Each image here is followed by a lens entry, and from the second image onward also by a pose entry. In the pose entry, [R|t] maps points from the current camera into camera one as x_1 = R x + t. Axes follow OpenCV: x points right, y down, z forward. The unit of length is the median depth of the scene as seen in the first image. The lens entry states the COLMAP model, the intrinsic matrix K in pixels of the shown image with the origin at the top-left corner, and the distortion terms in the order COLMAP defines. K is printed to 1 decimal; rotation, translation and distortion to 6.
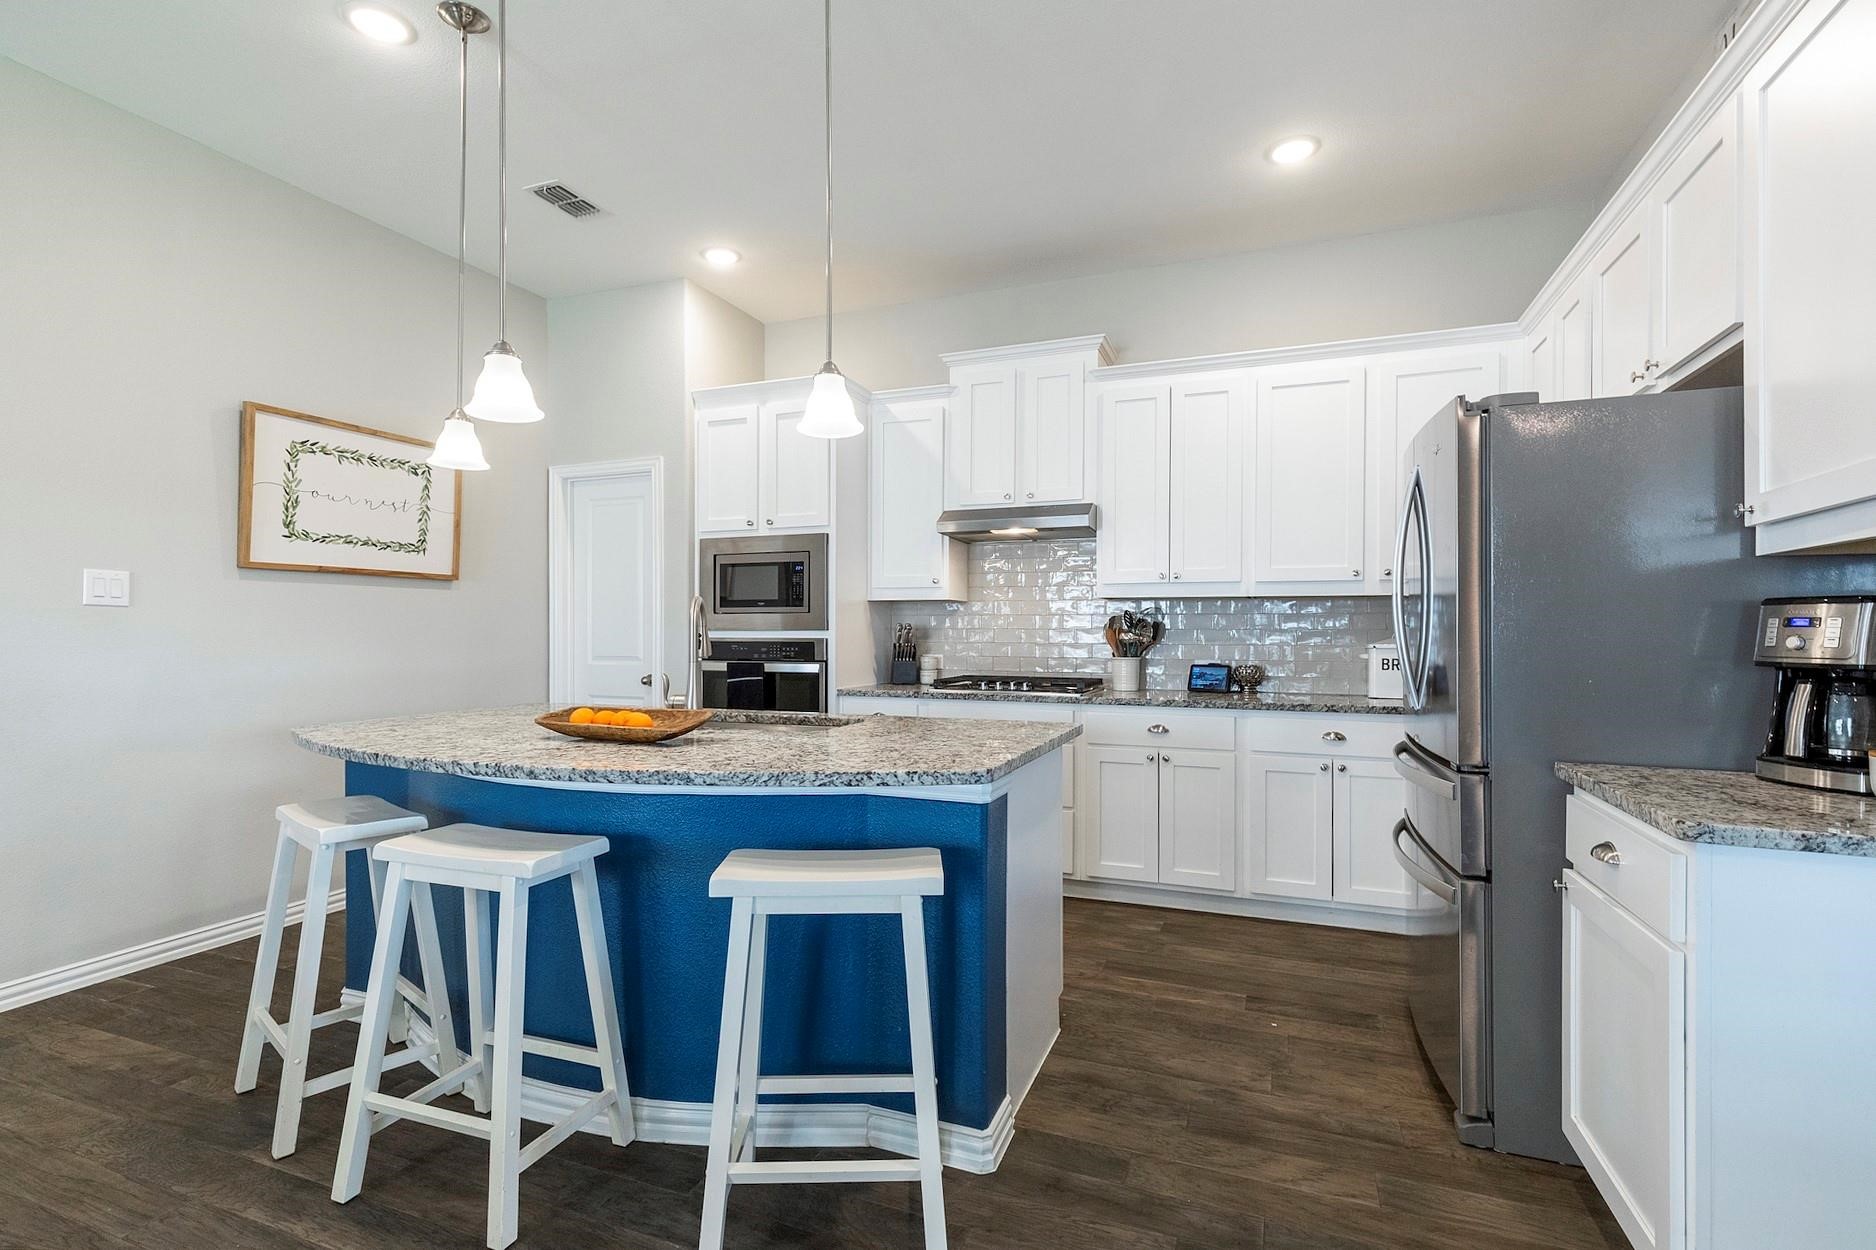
lens RADIAL K [[855.2, 0, 938.0], [0, 855.2, 639.3], [0, 0, 1]] dist [0.007115, 0.000147]
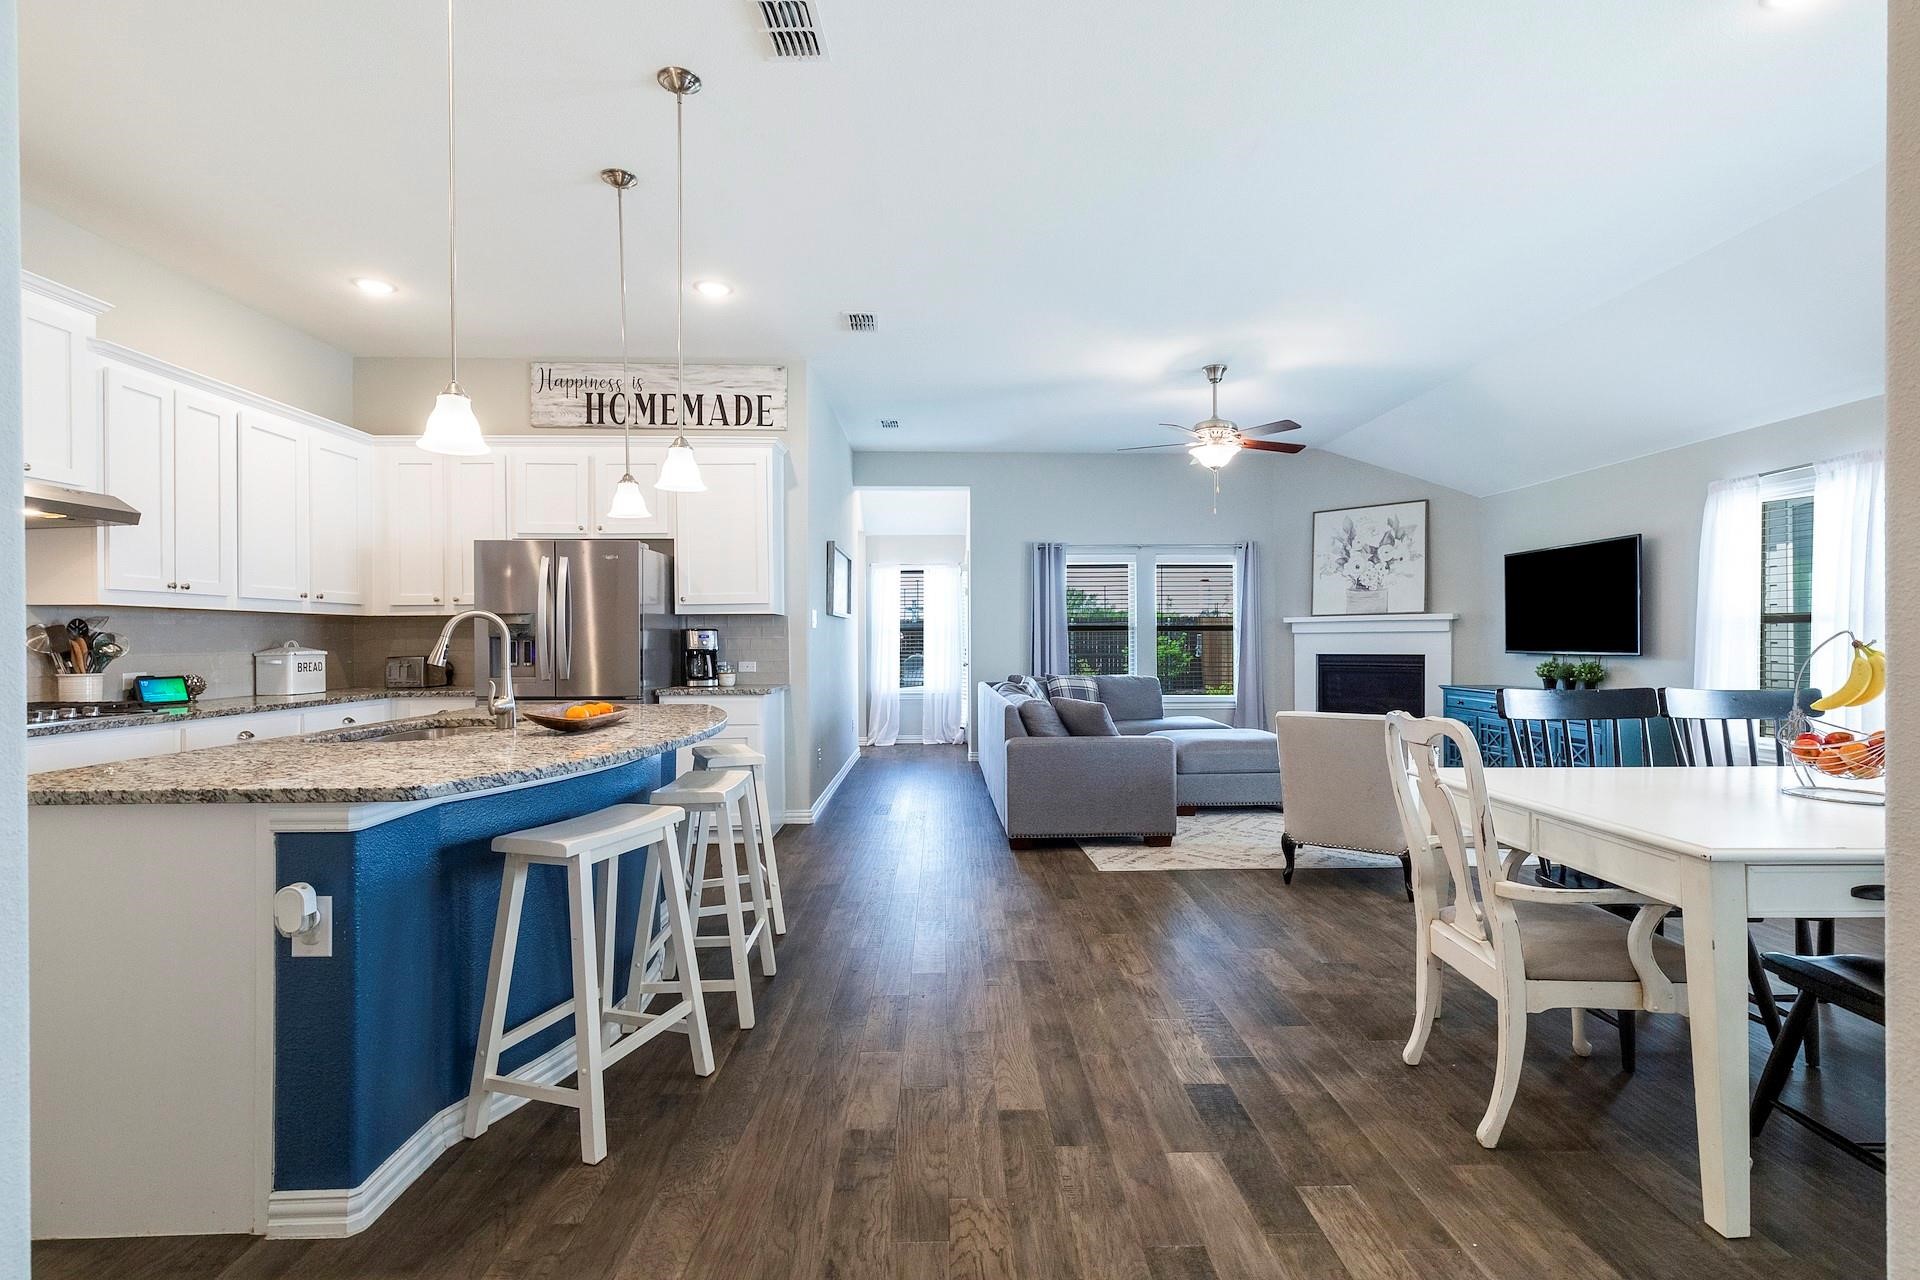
lens RADIAL K [[875.3, 0, 964.4], [0, 875.3, 641.0], [0, 0, 1]] dist [0.007115, 0.000147]
pose [[-0.395229, -0.003420, 0.918576, -0.971666], [0.014411, 0.999847, 0.009923, -0.007787], [-0.918470, 0.017159, -0.395119, 0.548547]]
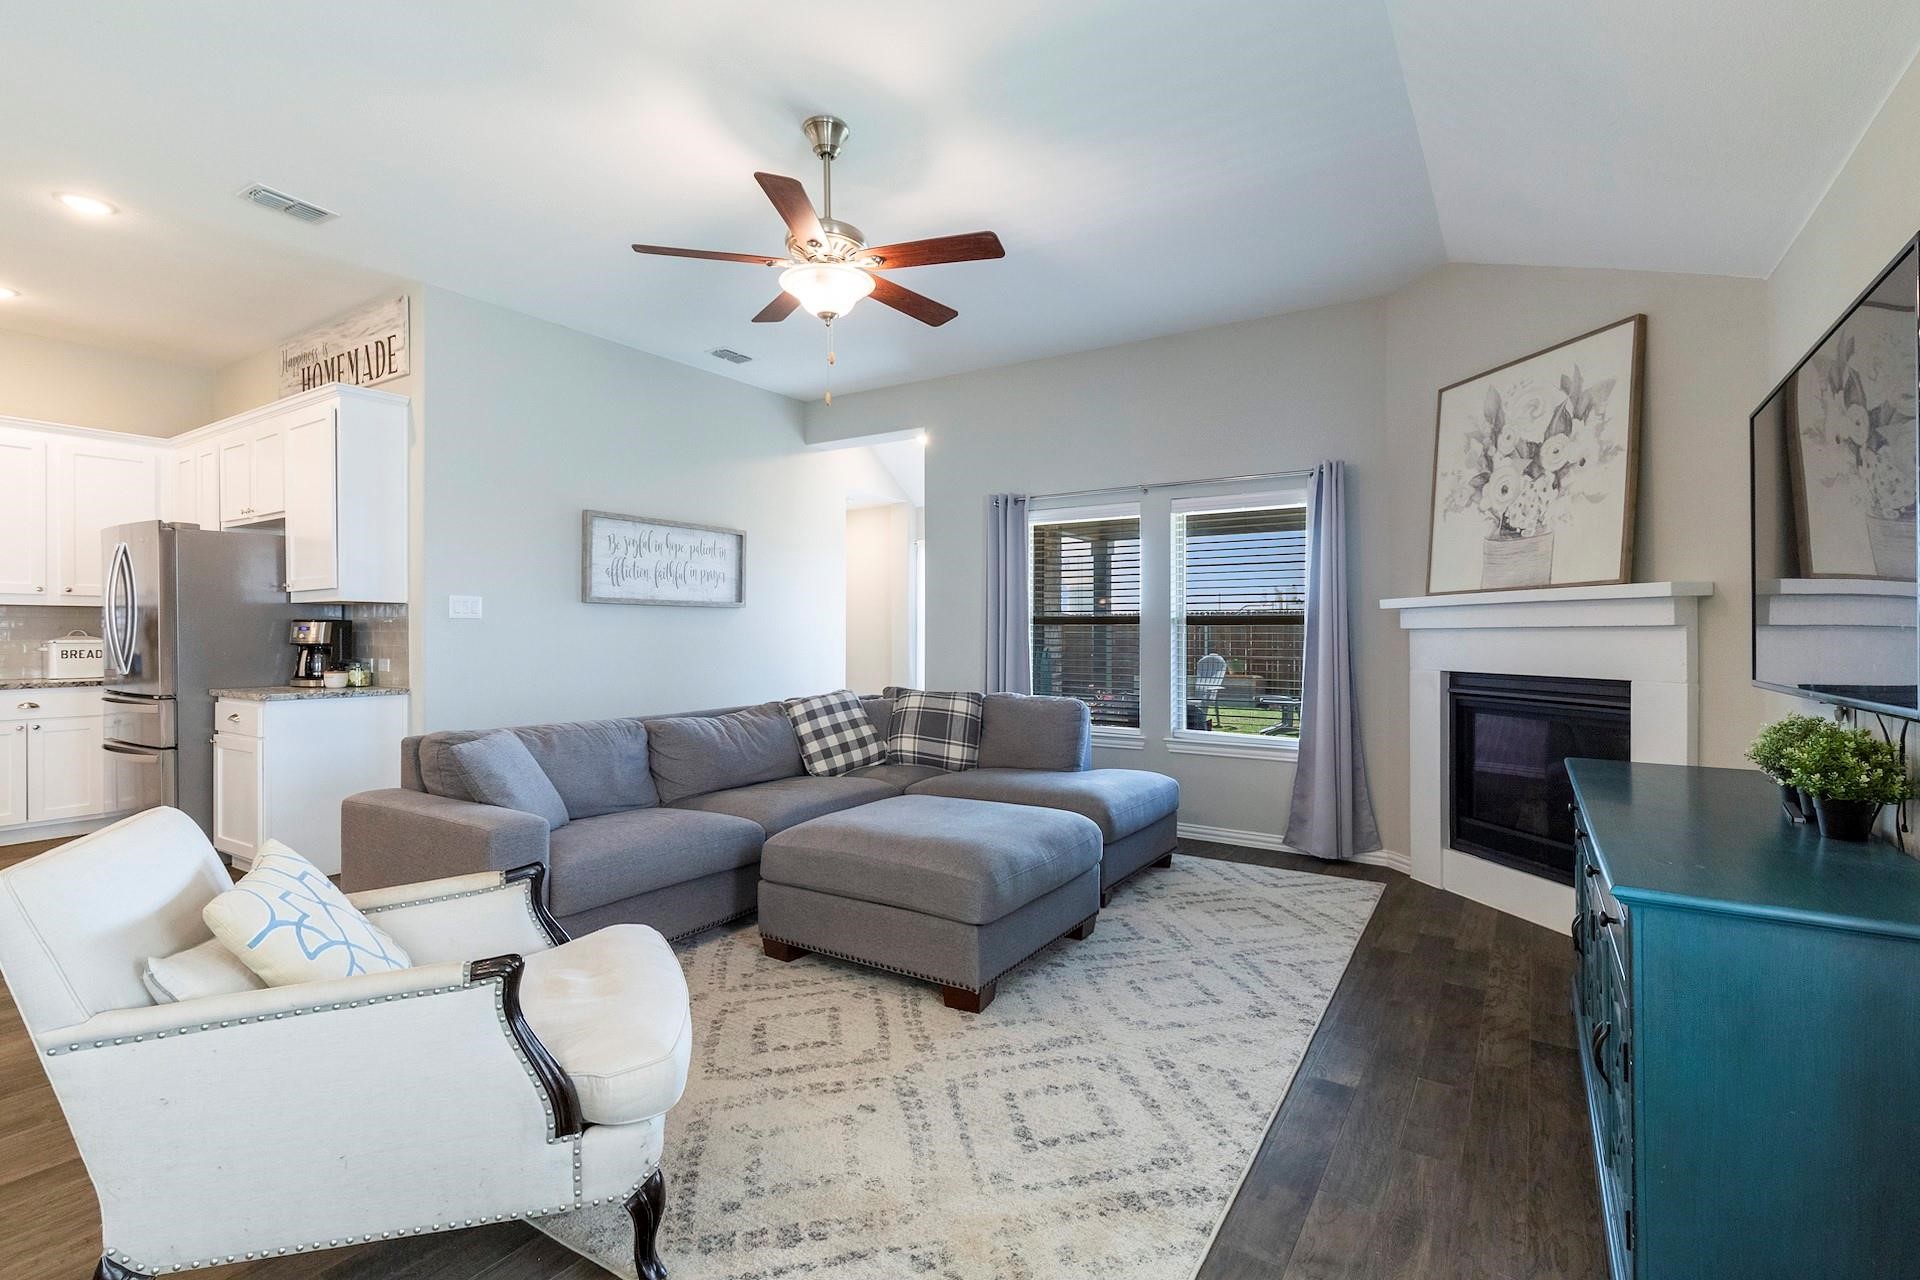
lens RADIAL K [[875.3, 0, 960.1], [0, 875.3, 626.4], [0, 0, 1]] dist [0.007115, 0.000147]
pose [[0.202682, 0.003111, 0.979240, -0.541638], [0.008793, 0.999949, -0.004997, 0.002744], [-0.979205, 0.009624, 0.202644, -0.662749]]
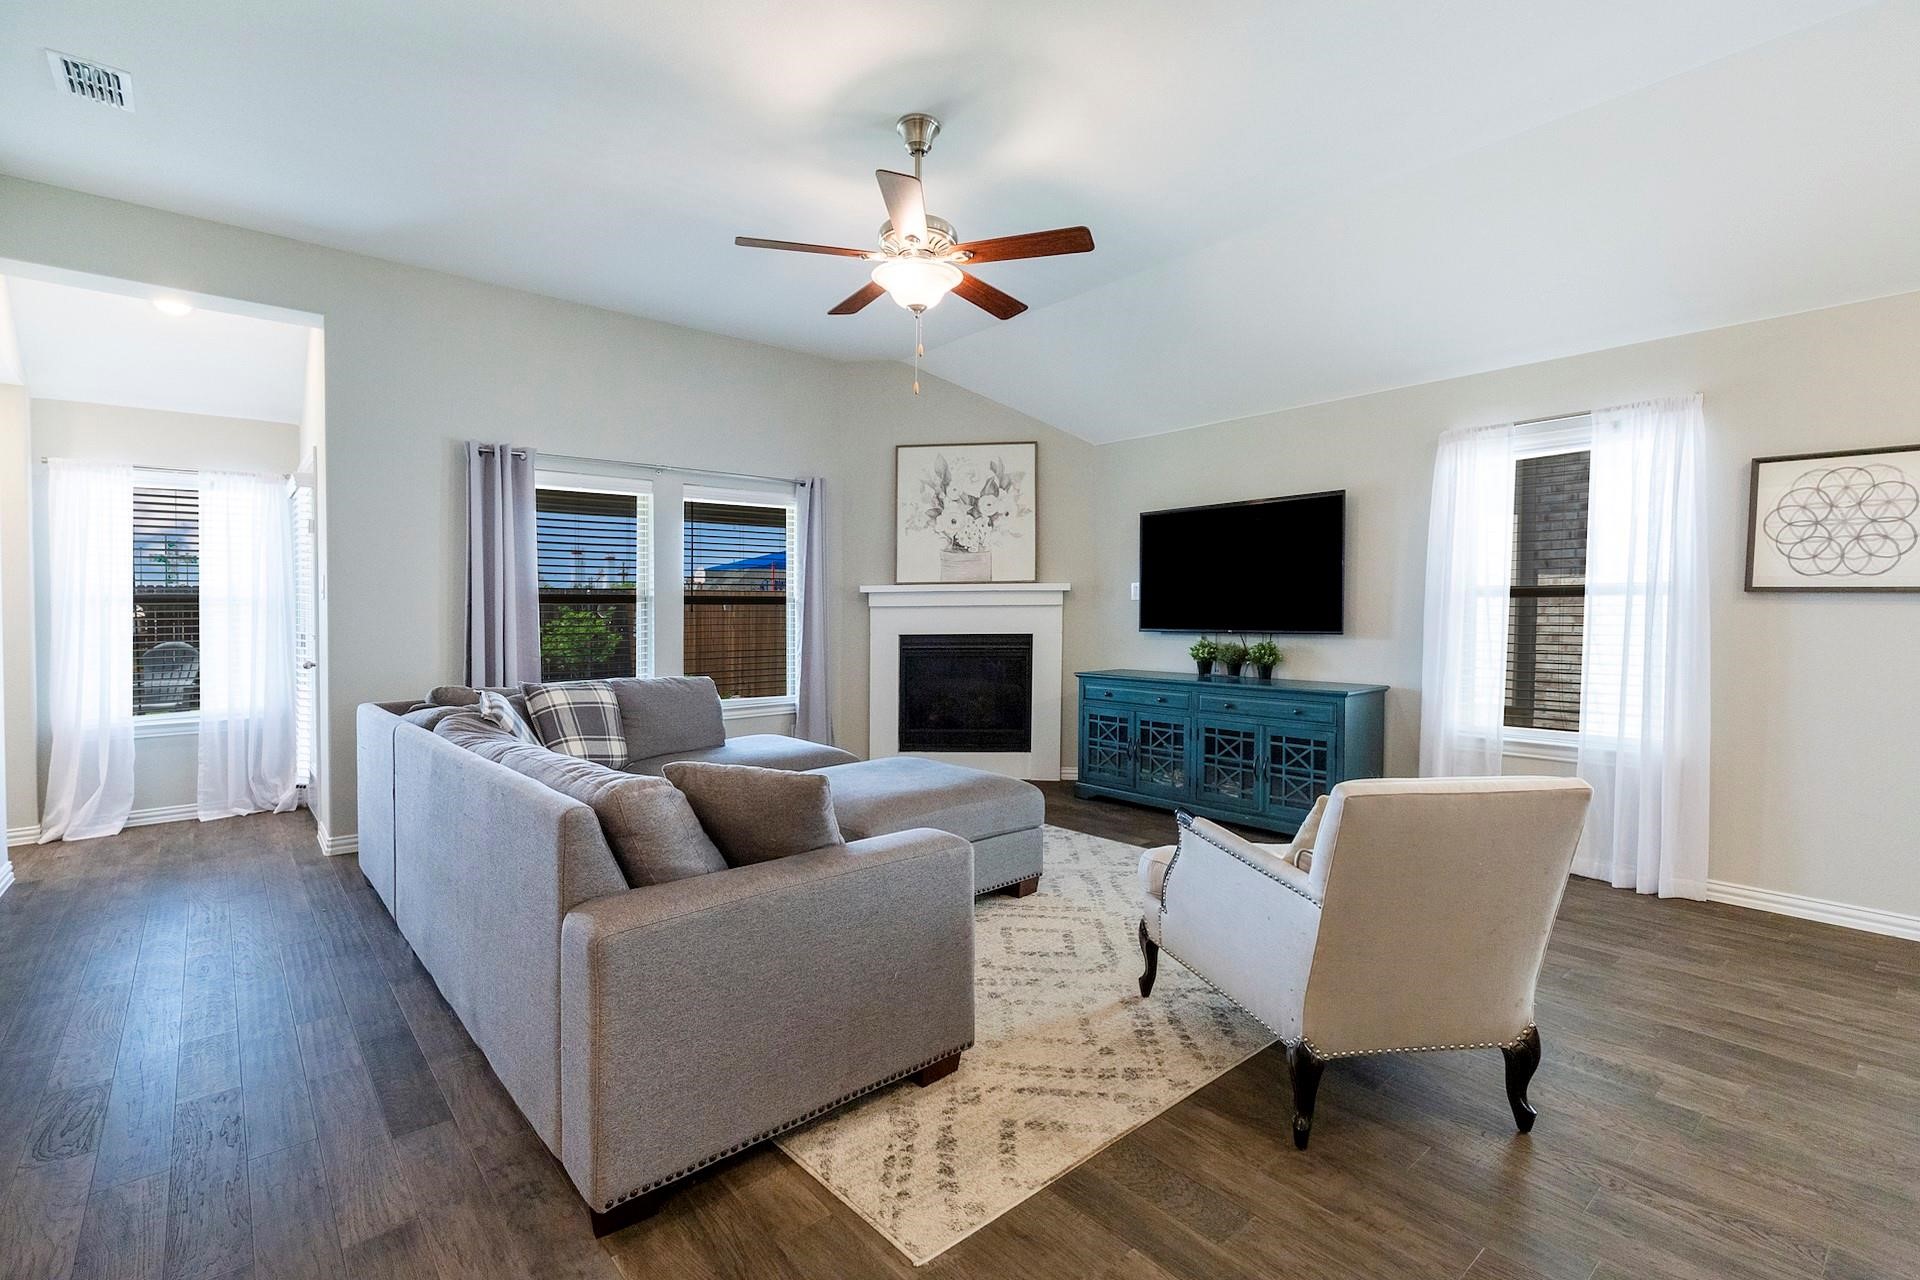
lens RADIAL K [[875.3, 0, 966.8], [0, 875.3, 627.1], [0, 0, 1]] dist [0.007115, 0.000147]
pose [[-0.888244, -0.007211, 0.459315, -0.229575], [0.008864, 0.999422, 0.032831, -0.008700], [-0.459286, 0.033234, -0.887666, 0.297406]]
